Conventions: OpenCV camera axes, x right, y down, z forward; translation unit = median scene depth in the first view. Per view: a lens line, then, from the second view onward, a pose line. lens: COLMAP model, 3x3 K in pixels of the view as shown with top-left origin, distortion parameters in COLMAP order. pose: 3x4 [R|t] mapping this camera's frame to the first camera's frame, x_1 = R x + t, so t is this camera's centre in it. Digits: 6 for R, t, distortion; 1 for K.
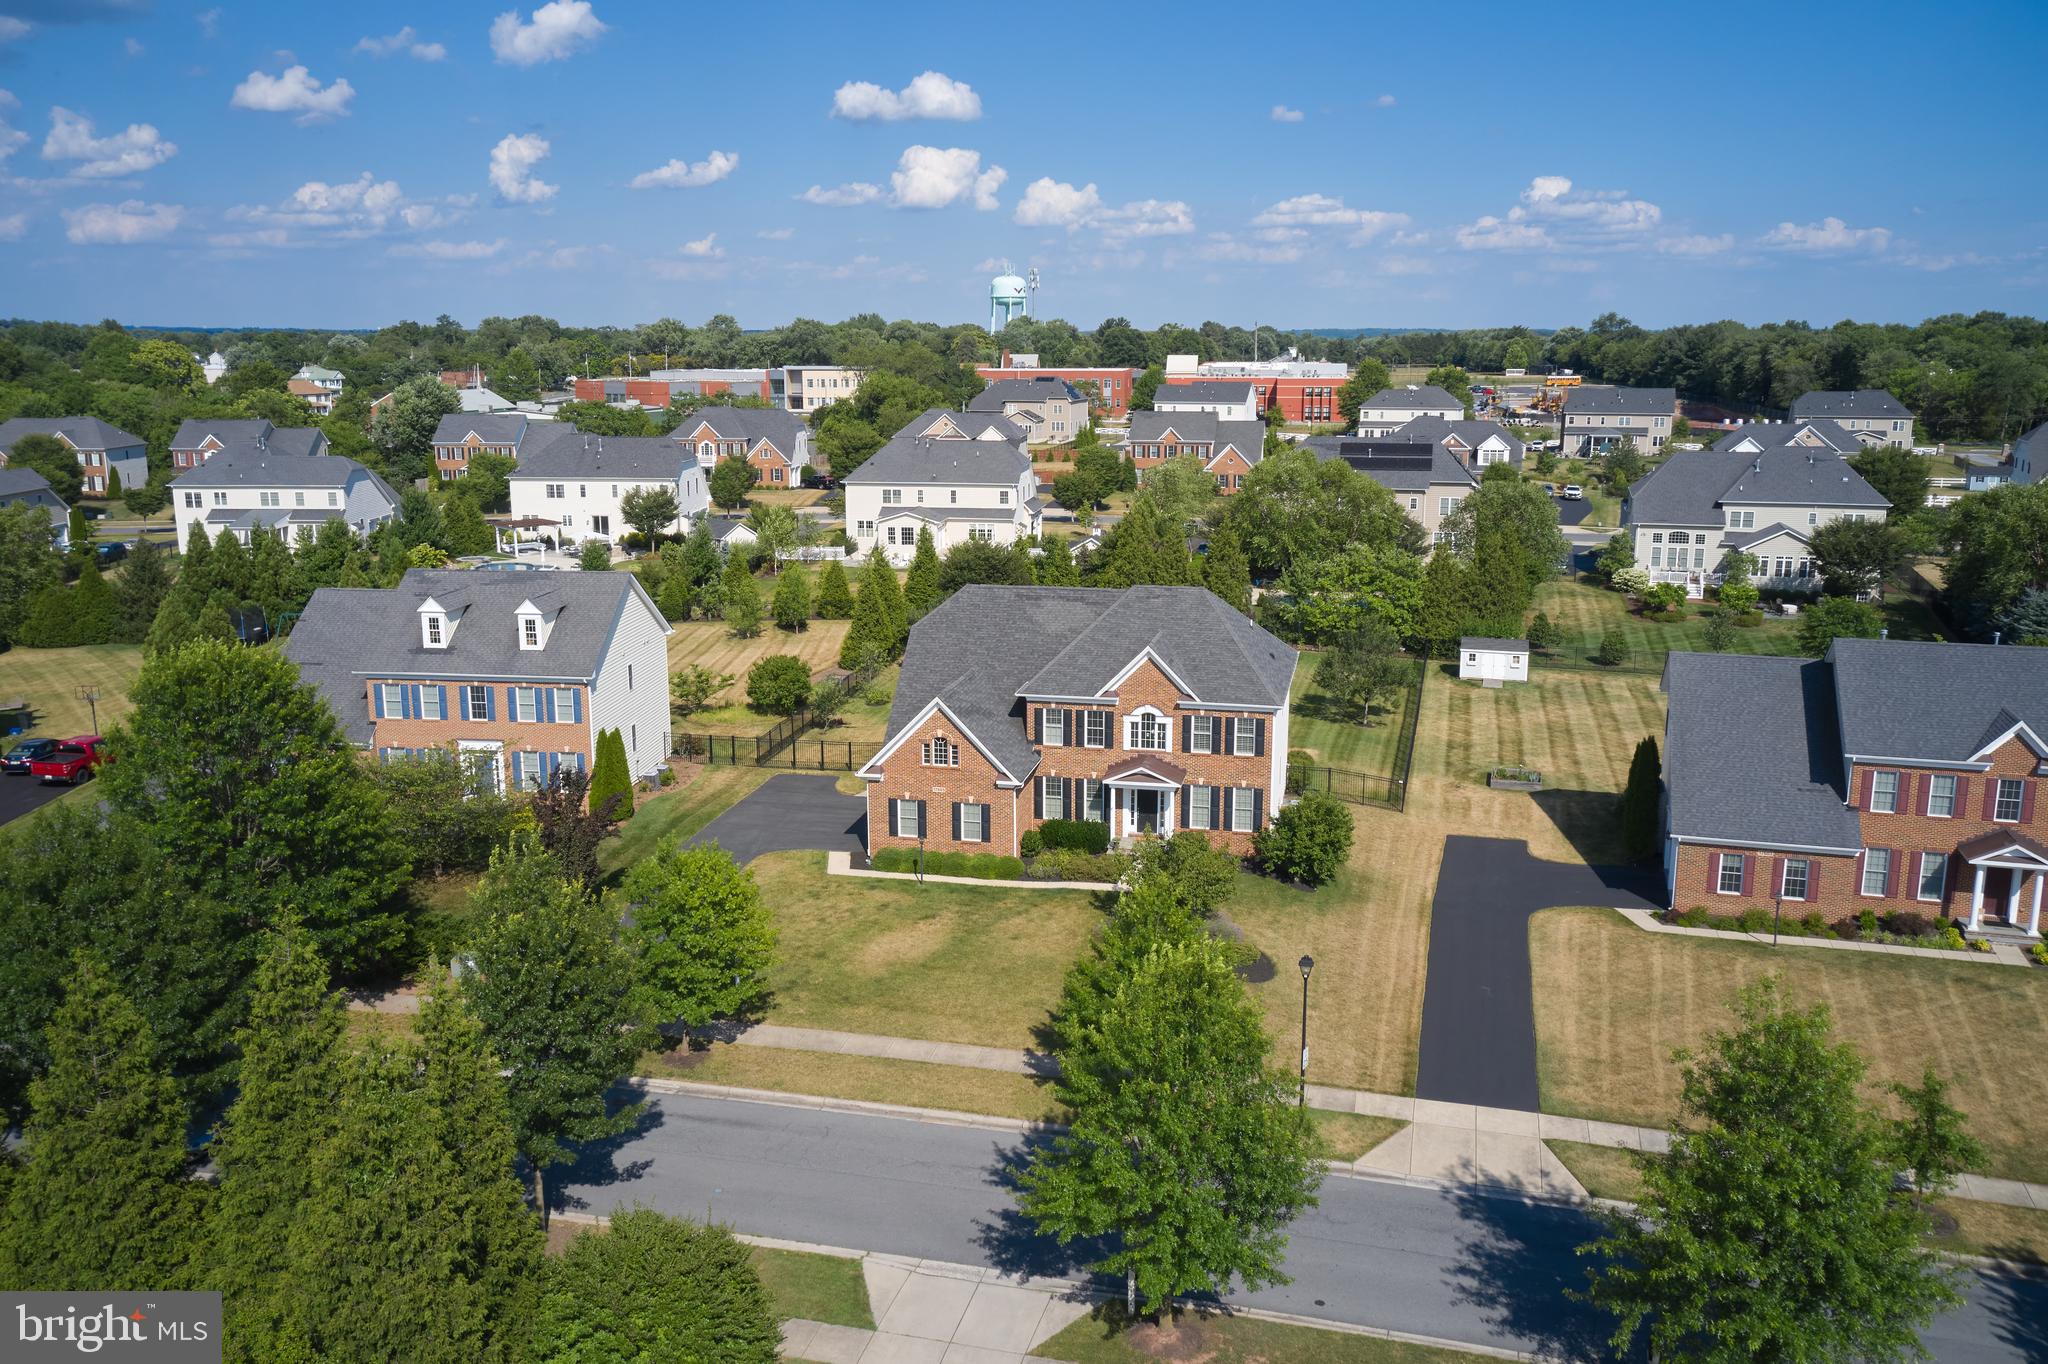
lens RADIAL K [[1629.9, 0, 1029.5], [0, 1629.9, 678.5], [0, 0, 1]] dist [0.008742, 0.012542]
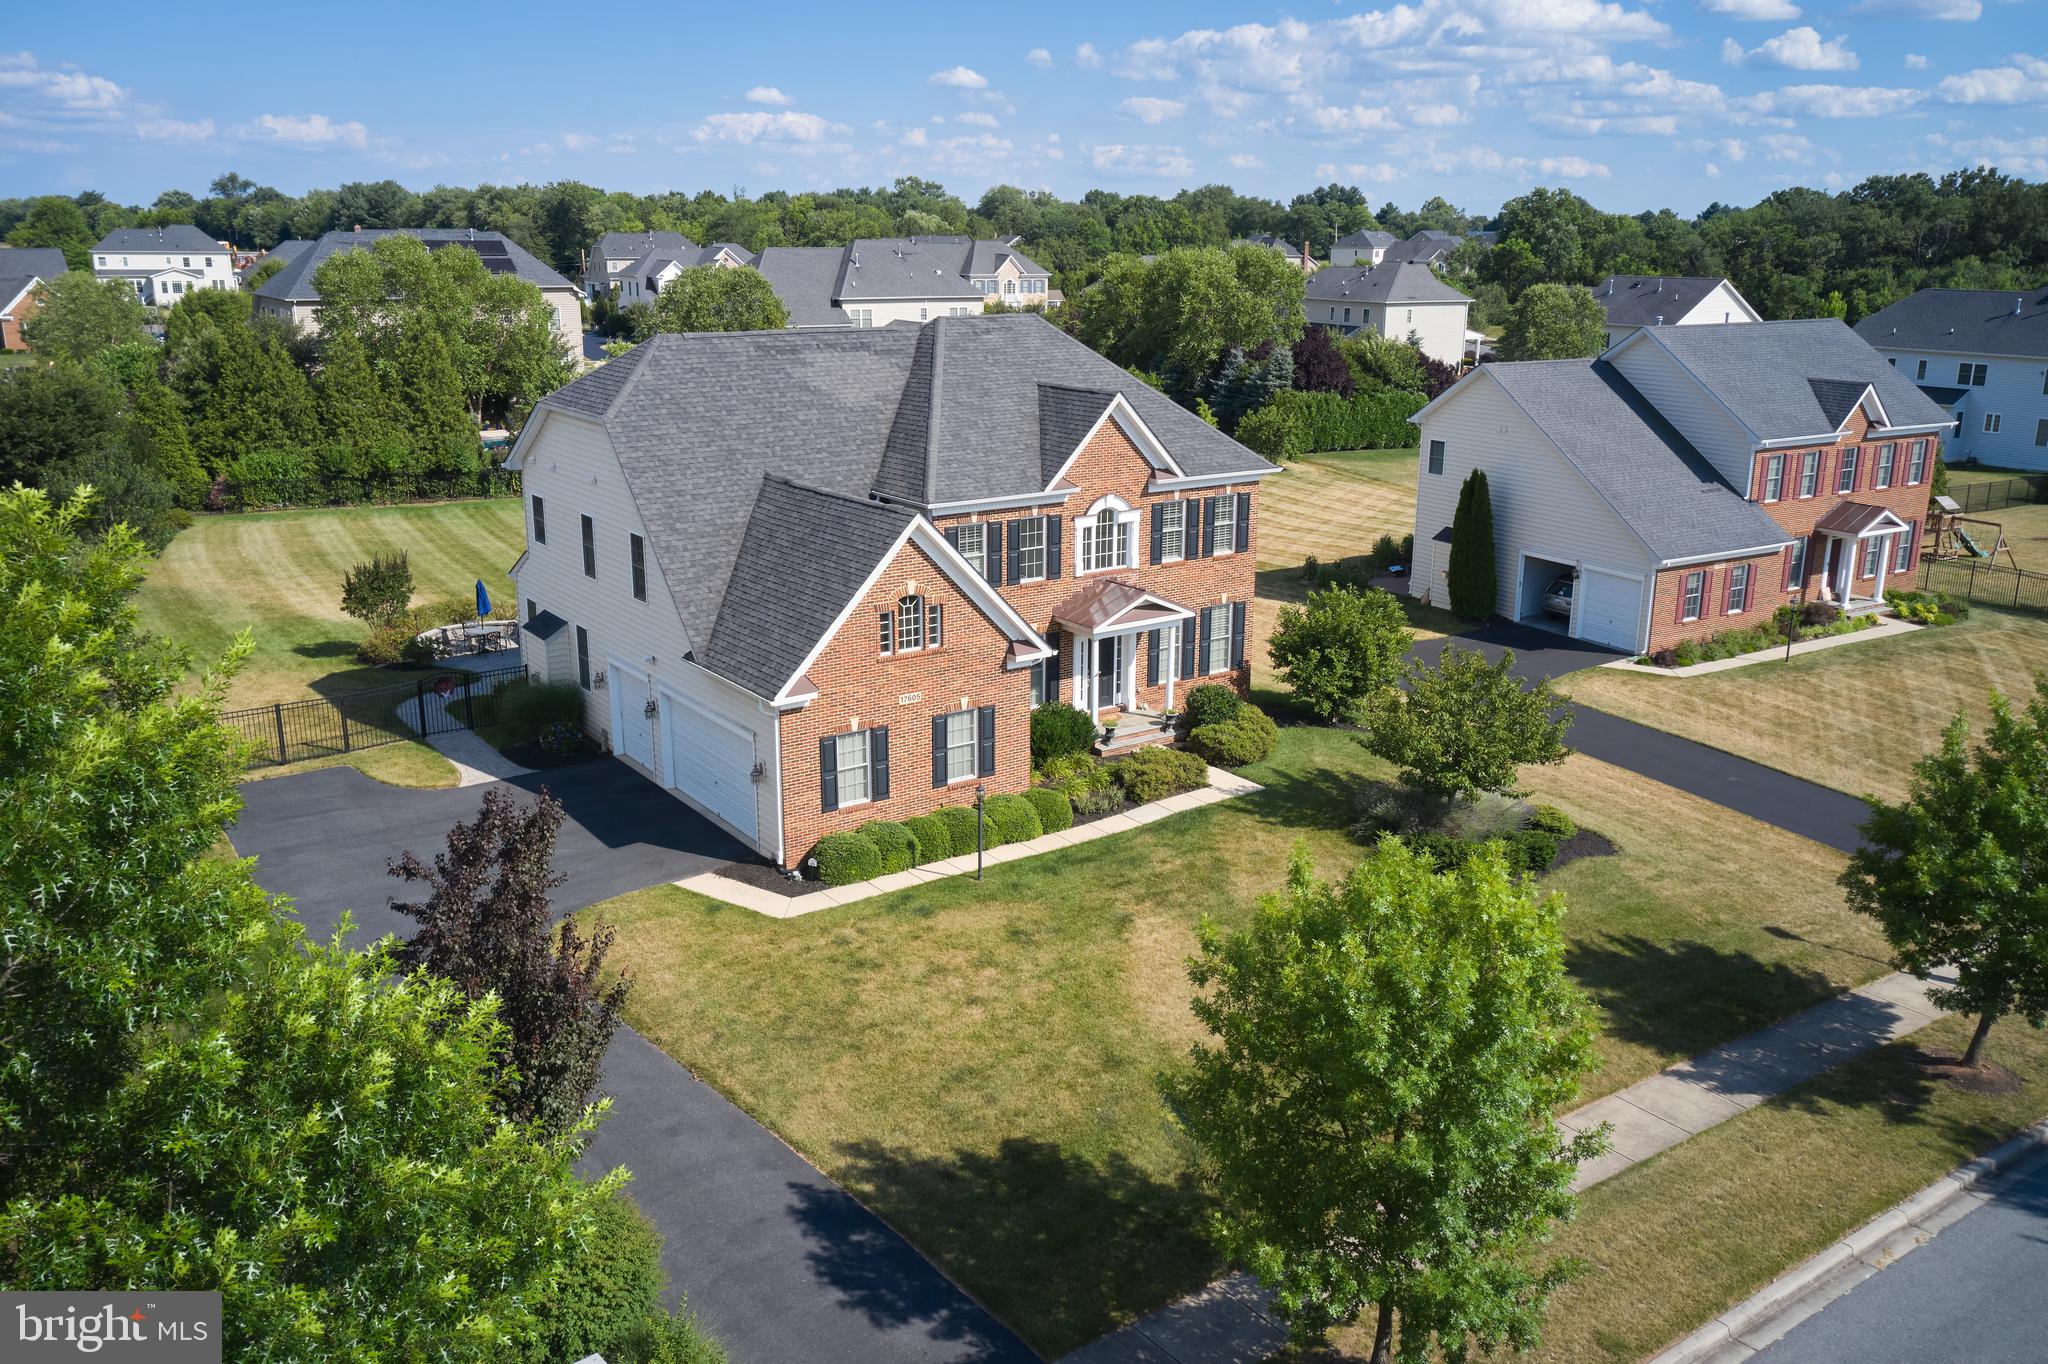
lens RADIAL K [[1629.9, 0, 1029.5], [0, 1629.9, 678.5], [0, 0, 1]] dist [0.008742, 0.012542]
pose [[0.667150, -0.190440, 0.720169, -0.391858], [0.145933, 0.981449, 0.124343, 0.003659], [-0.730489, 0.022142, 0.682565, 0.609701]]
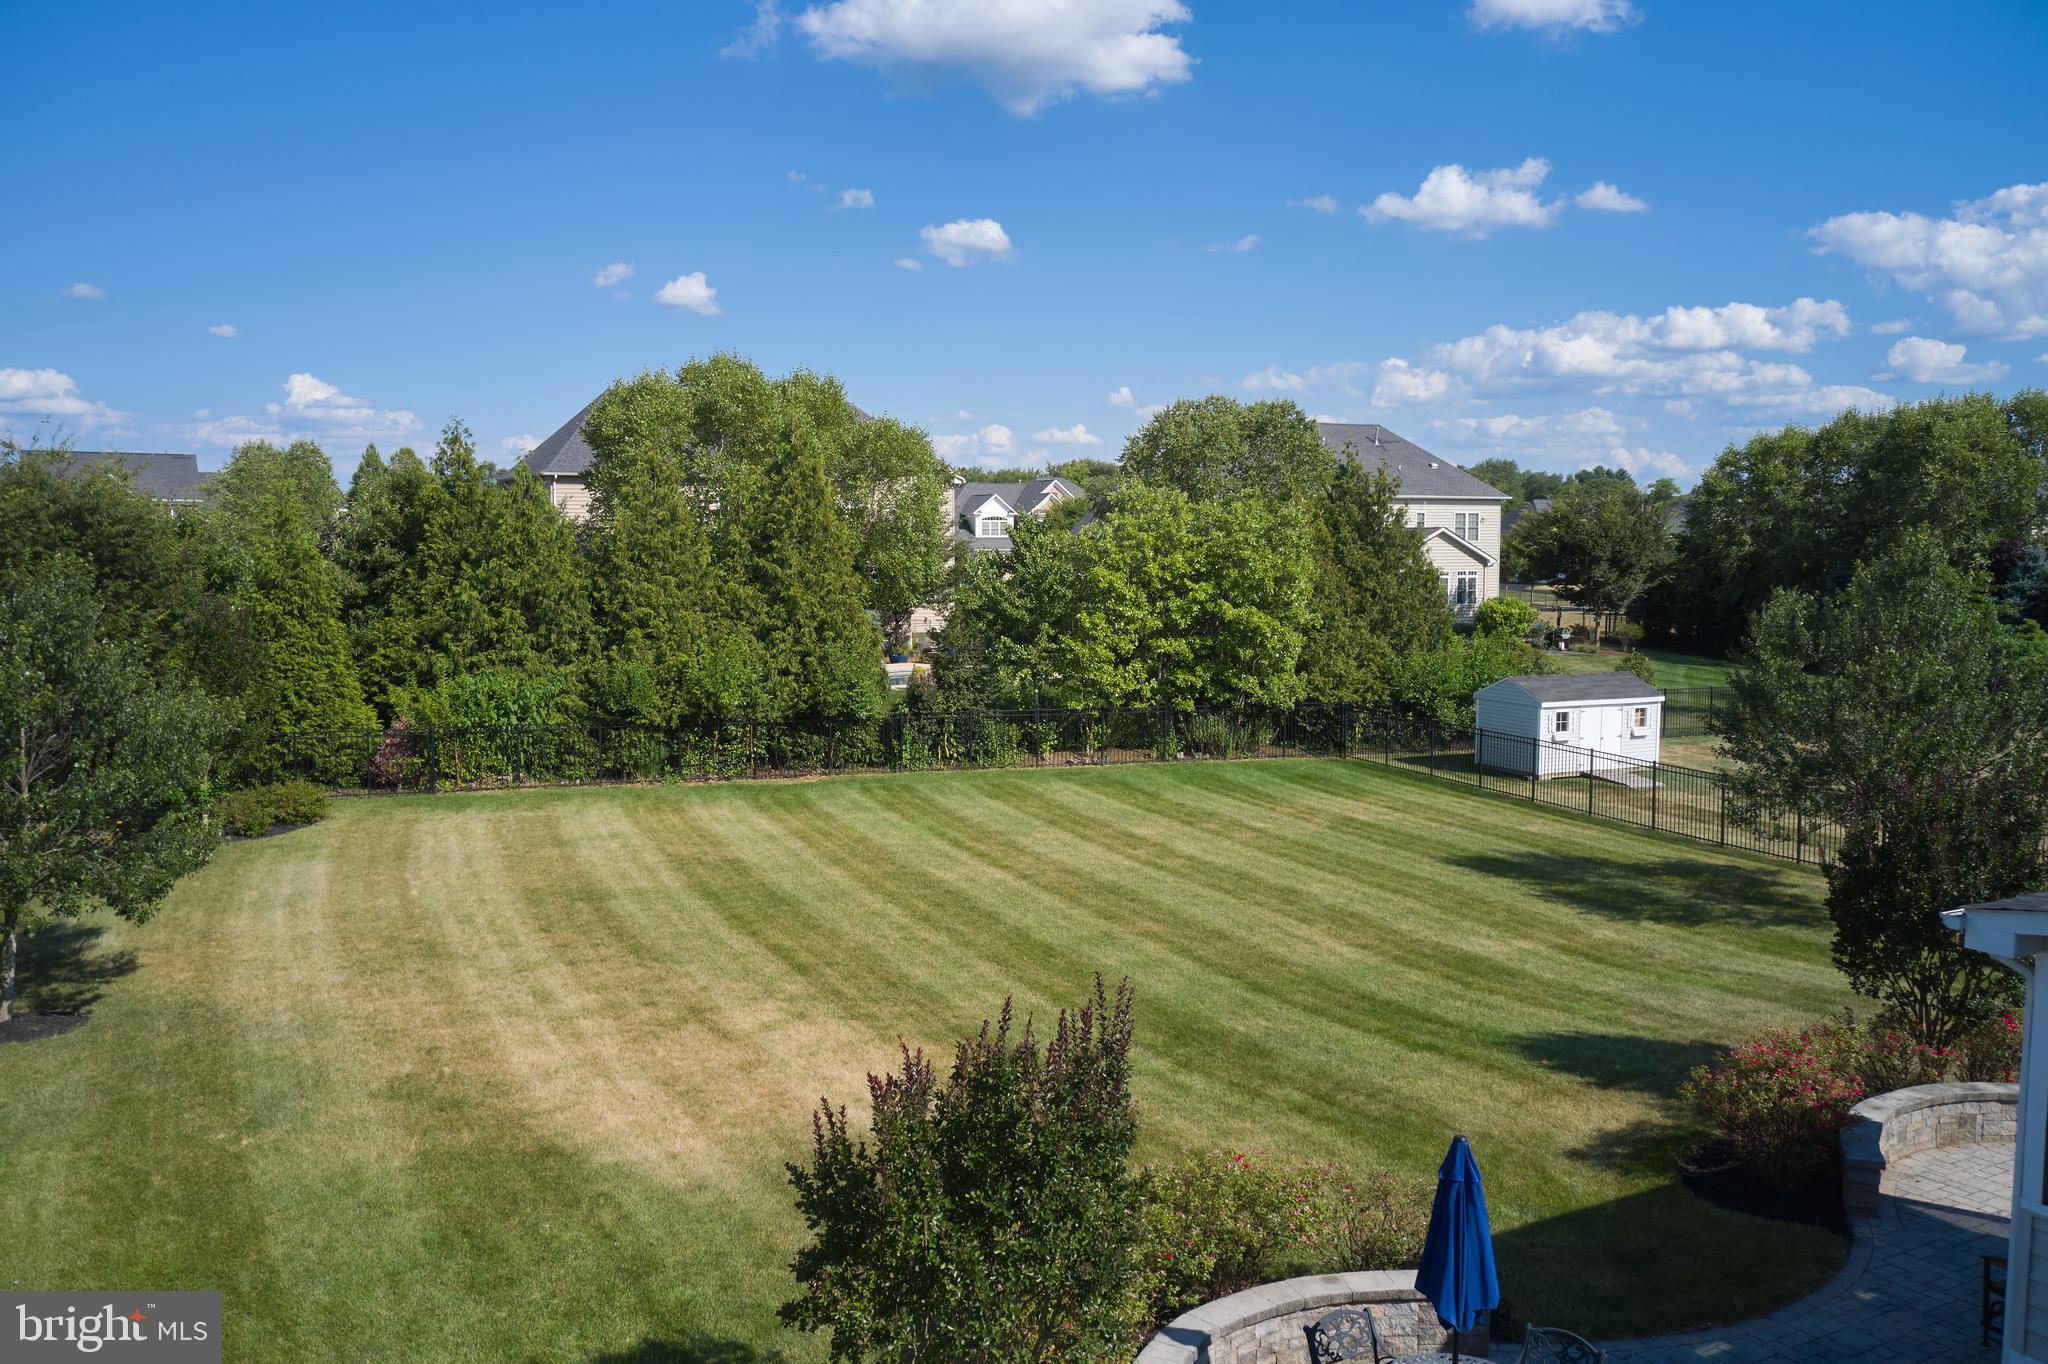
lens RADIAL K [[1629.9, 0, 1029.5], [0, 1629.9, 678.5], [0, 0, 1]] dist [0.008742, 0.012542]
pose [[0.751352, -0.055235, 0.657585, -0.135987], [0.134167, 0.988464, -0.070270, -0.019265], [-0.646118, 0.141024, 0.750096, 1.208893]]
